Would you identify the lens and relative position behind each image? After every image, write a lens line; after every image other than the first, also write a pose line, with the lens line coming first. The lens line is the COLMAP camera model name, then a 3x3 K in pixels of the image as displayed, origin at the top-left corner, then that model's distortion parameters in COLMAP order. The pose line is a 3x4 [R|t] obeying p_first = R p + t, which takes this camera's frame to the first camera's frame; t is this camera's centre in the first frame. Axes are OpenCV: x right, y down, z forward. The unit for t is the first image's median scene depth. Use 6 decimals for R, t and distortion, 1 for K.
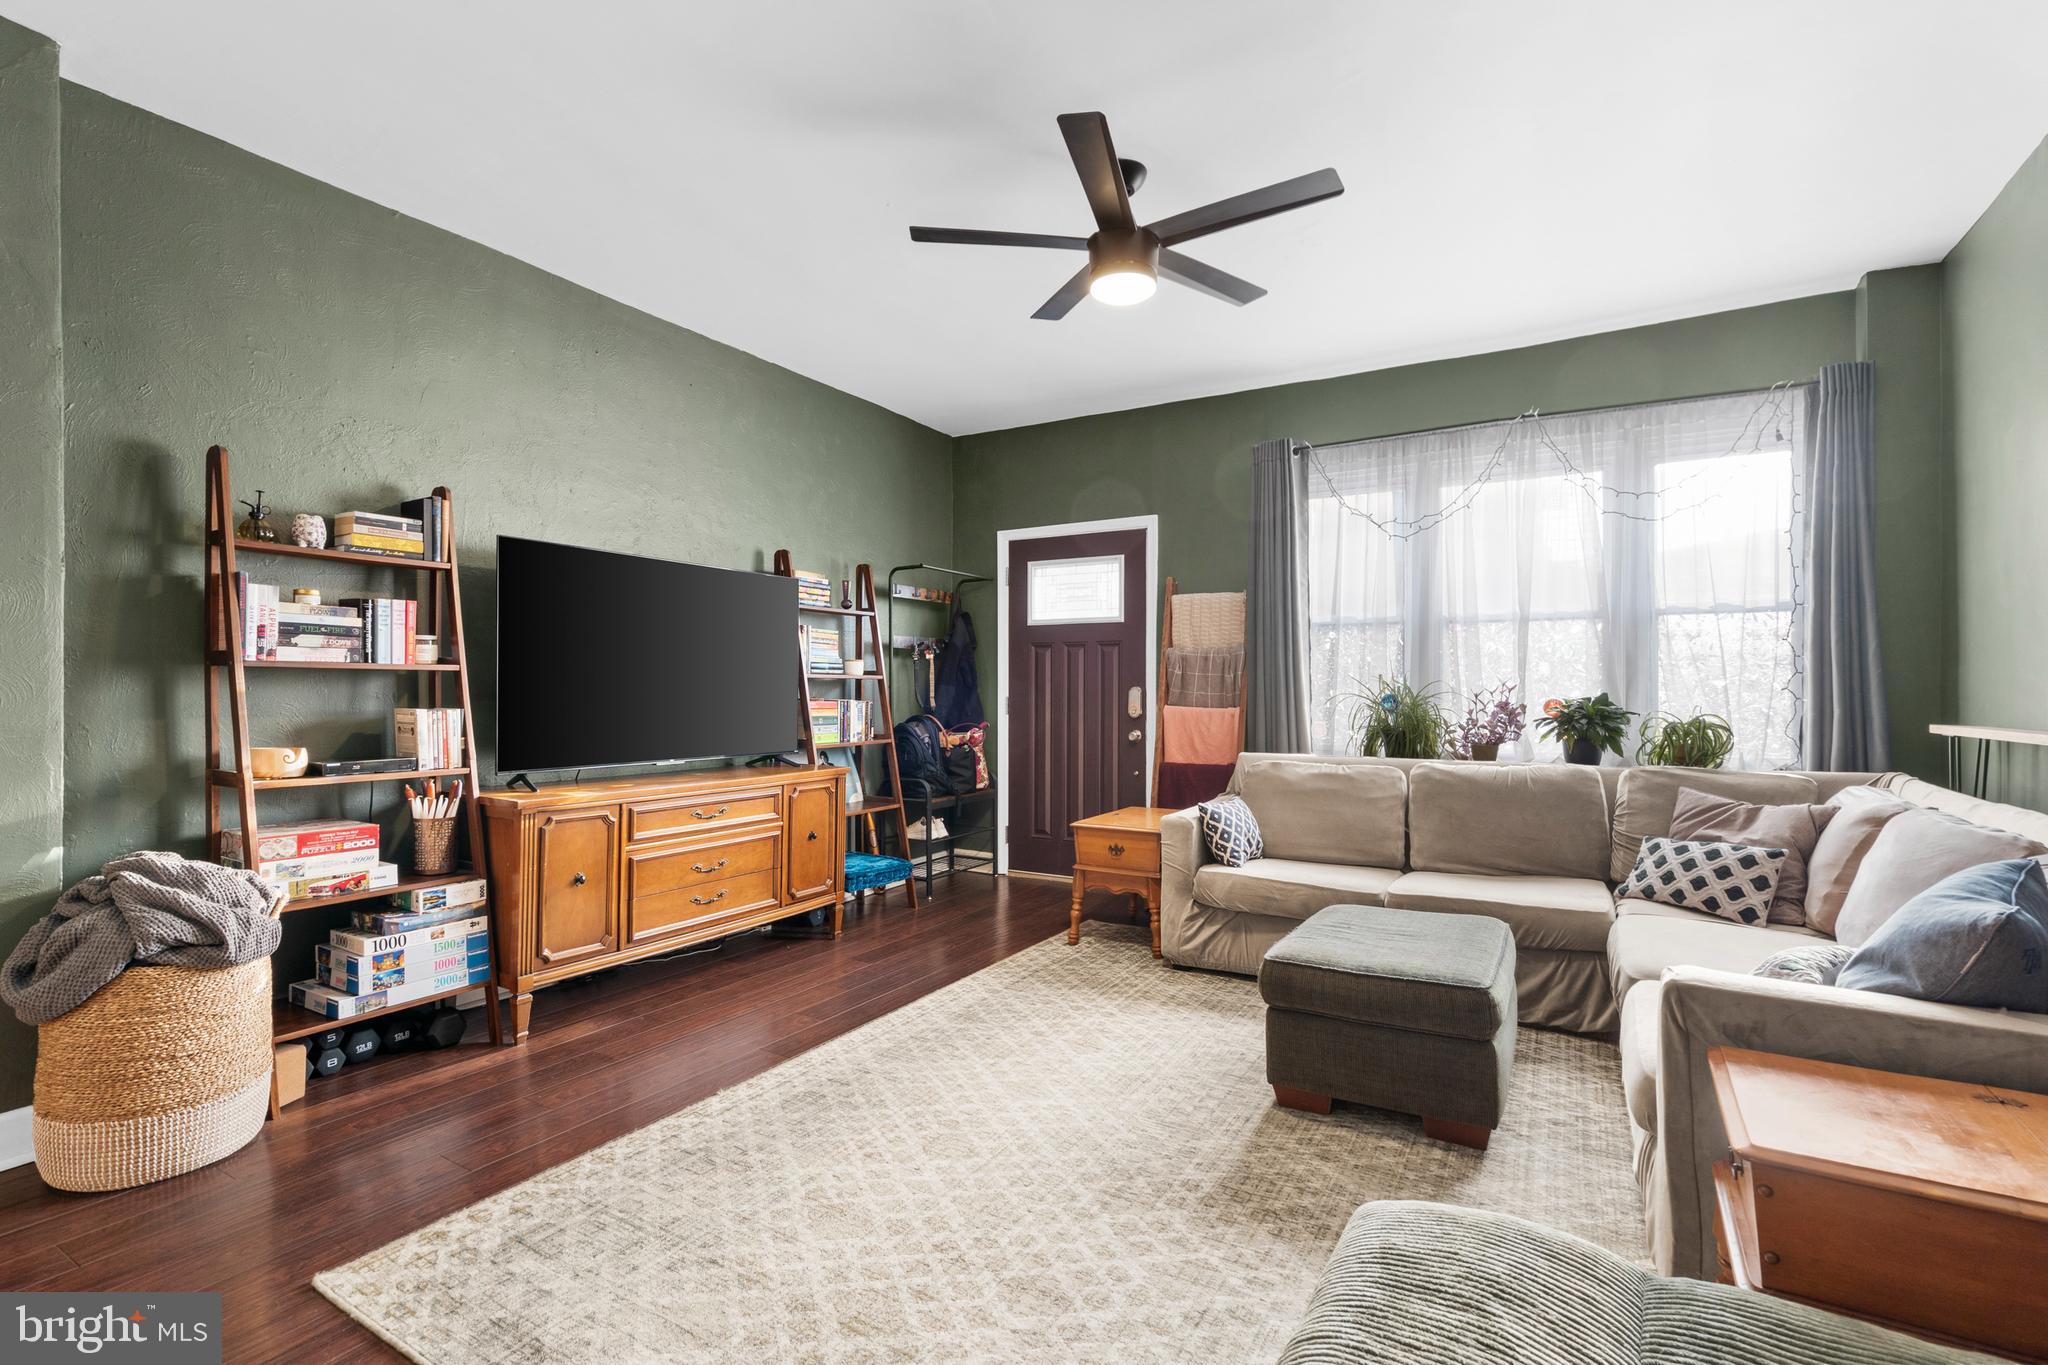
lens RADIAL K [[942.4, 0, 1020.1], [0, 942.4, 686.9], [0, 0, 1]] dist [-0.004544, 0.003304]
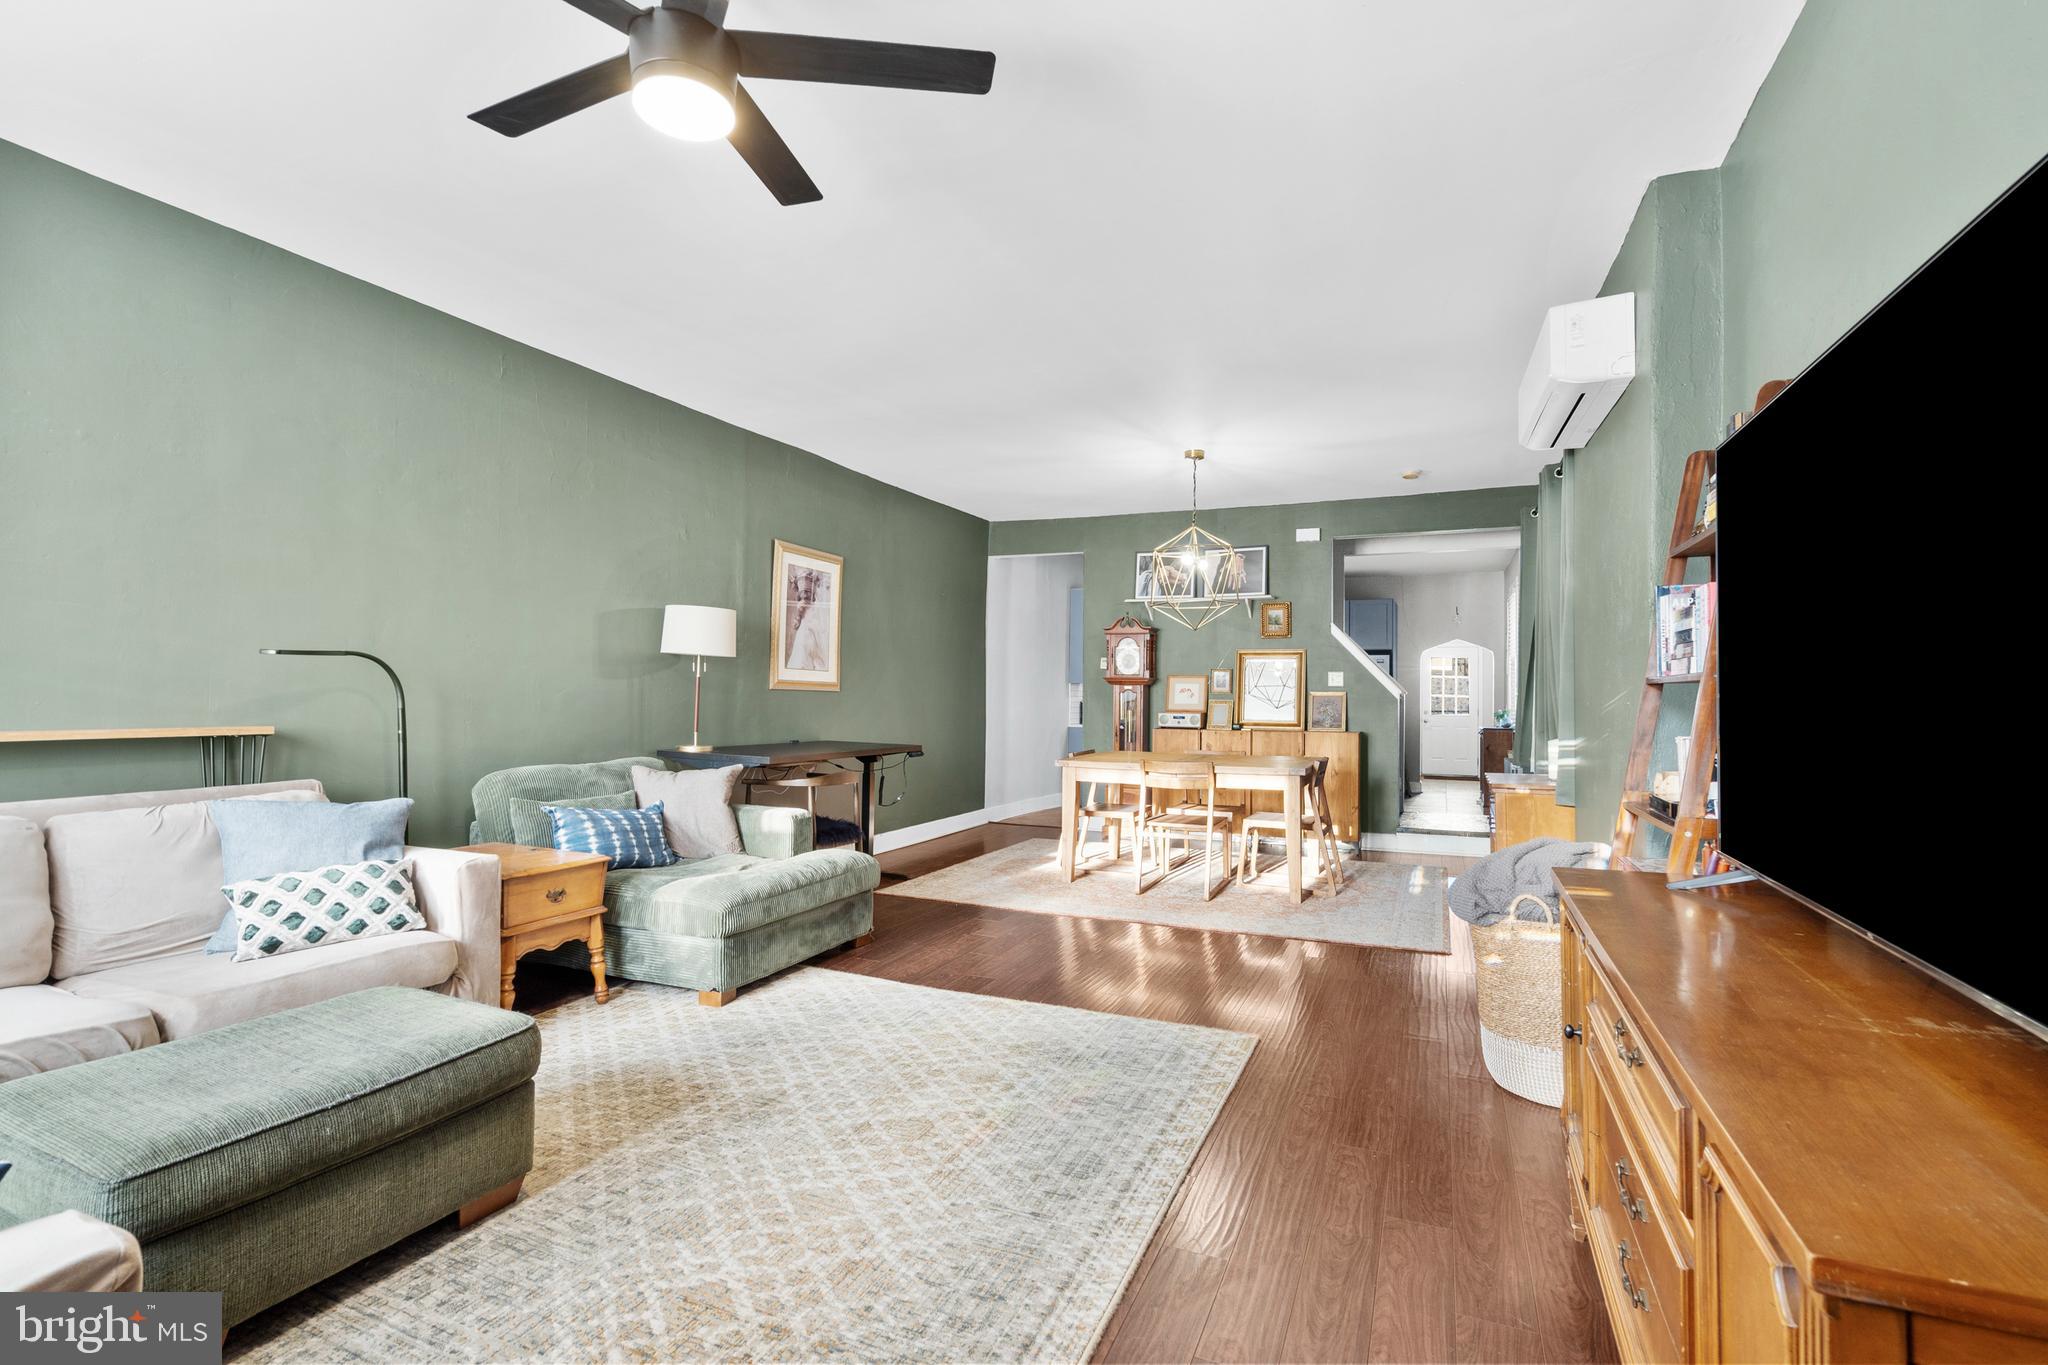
lens RADIAL K [[942.4, 0, 1024.5], [0, 942.4, 683.1], [0, 0, 1]] dist [-0.004544, 0.003304]
pose [[-0.992933, -0.009714, -0.118278, -0.070508], [-0.007911, 0.999845, -0.015704, -0.001641], [0.118413, -0.014658, -0.992856, 1.994246]]
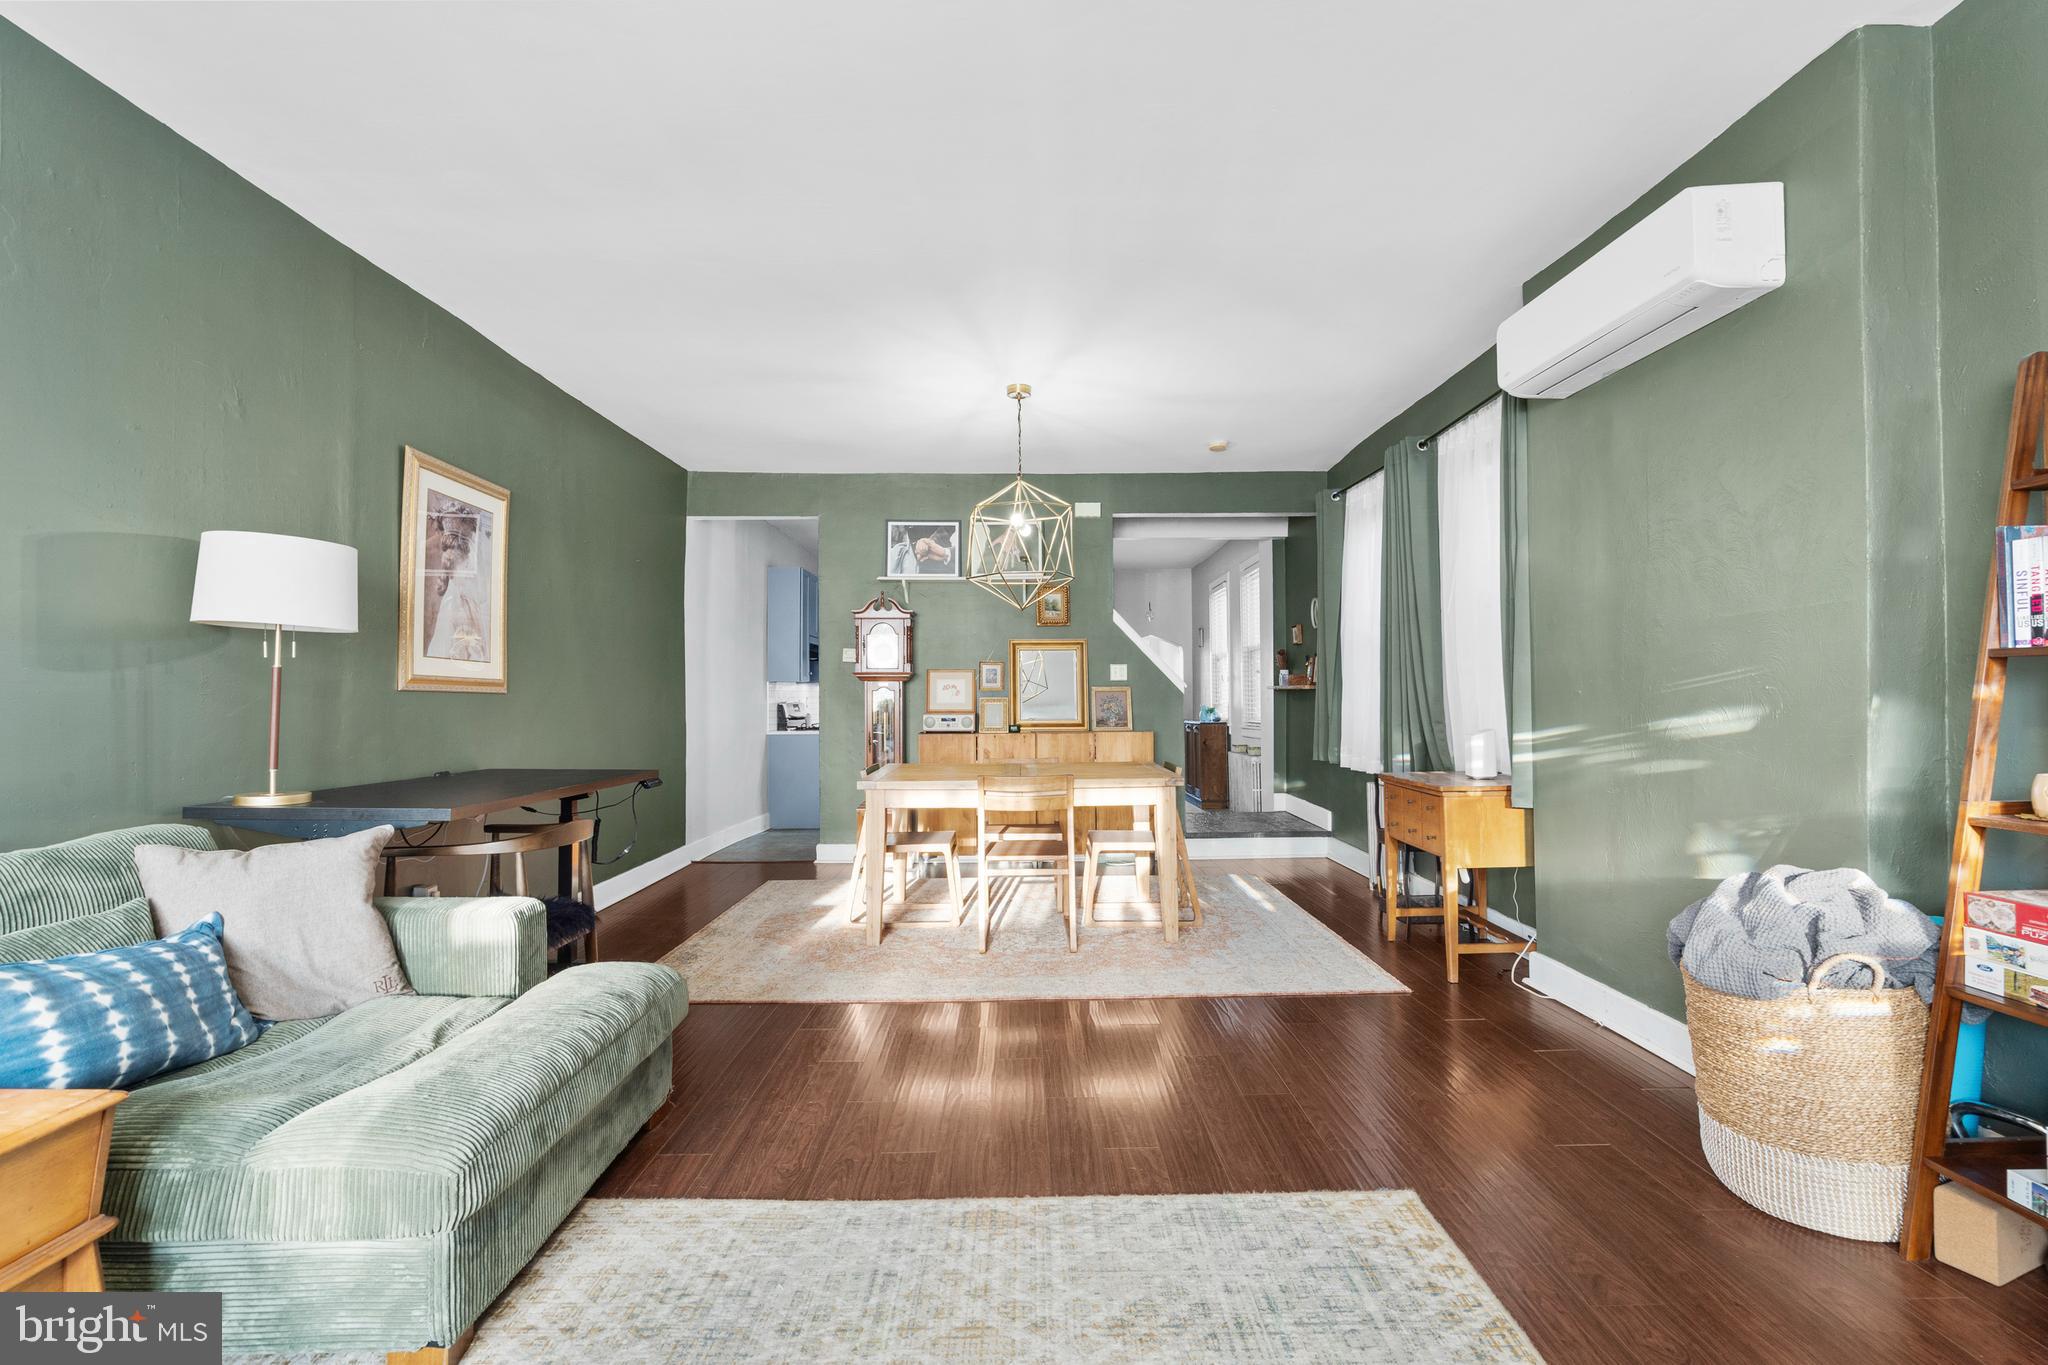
lens RADIAL K [[942.4, 0, 1030.5], [0, 942.4, 683.0], [0, 0, 1]] dist [-0.004544, 0.003304]
pose [[-0.855869, -0.000321, -0.517192, 0.200212], [0.009757, 0.999812, -0.016766, 0.003830], [0.517100, -0.019395, -0.855705, 1.303668]]
